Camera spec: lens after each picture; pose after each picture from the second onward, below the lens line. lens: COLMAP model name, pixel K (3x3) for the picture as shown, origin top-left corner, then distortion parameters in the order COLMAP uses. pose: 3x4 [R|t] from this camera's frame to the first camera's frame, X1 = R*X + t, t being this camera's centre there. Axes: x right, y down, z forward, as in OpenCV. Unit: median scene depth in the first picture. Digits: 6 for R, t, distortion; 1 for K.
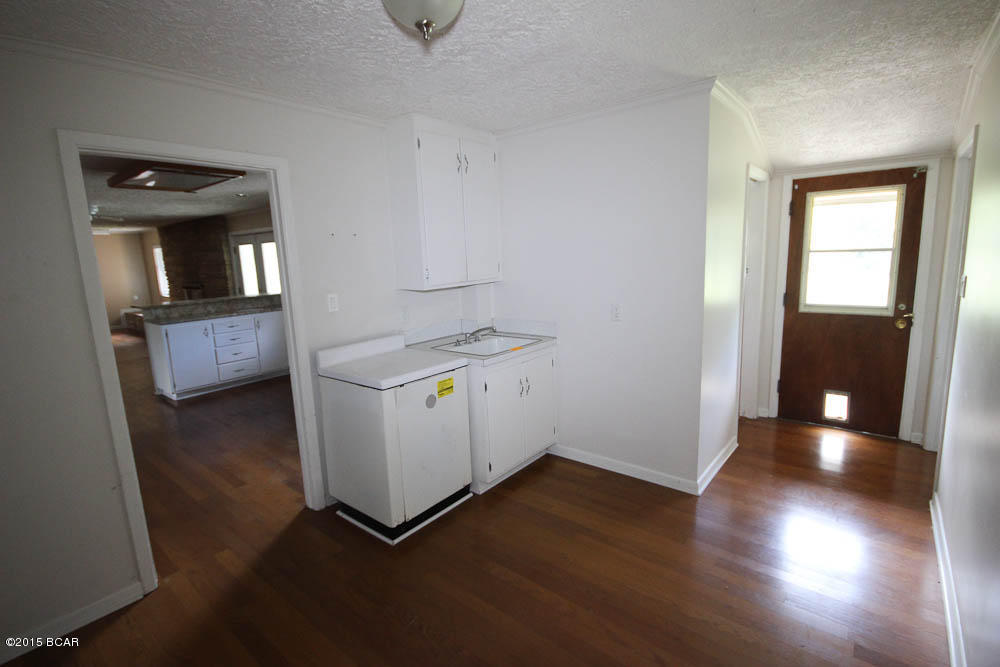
lens RADIAL K [[466.1, 0, 504.1], [0, 466.1, 331.3], [0, 0, 1]] dist [-0.004473, -0.001602]
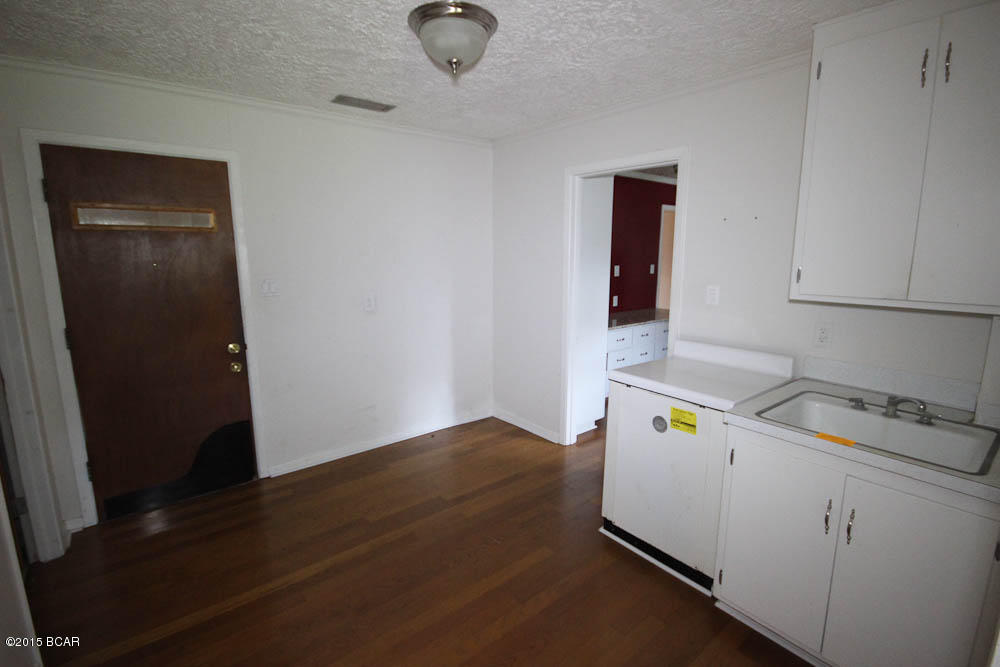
lens RADIAL K [[466.1, 0, 504.1], [0, 466.1, 331.3], [0, 0, 1]] dist [-0.004473, -0.001602]
pose [[-0.218646, 0.202627, -0.954534, 0.646845], [-0.156166, 0.958329, 0.239204, -0.158582], [0.963227, 0.201367, -0.177892, 0.837833]]
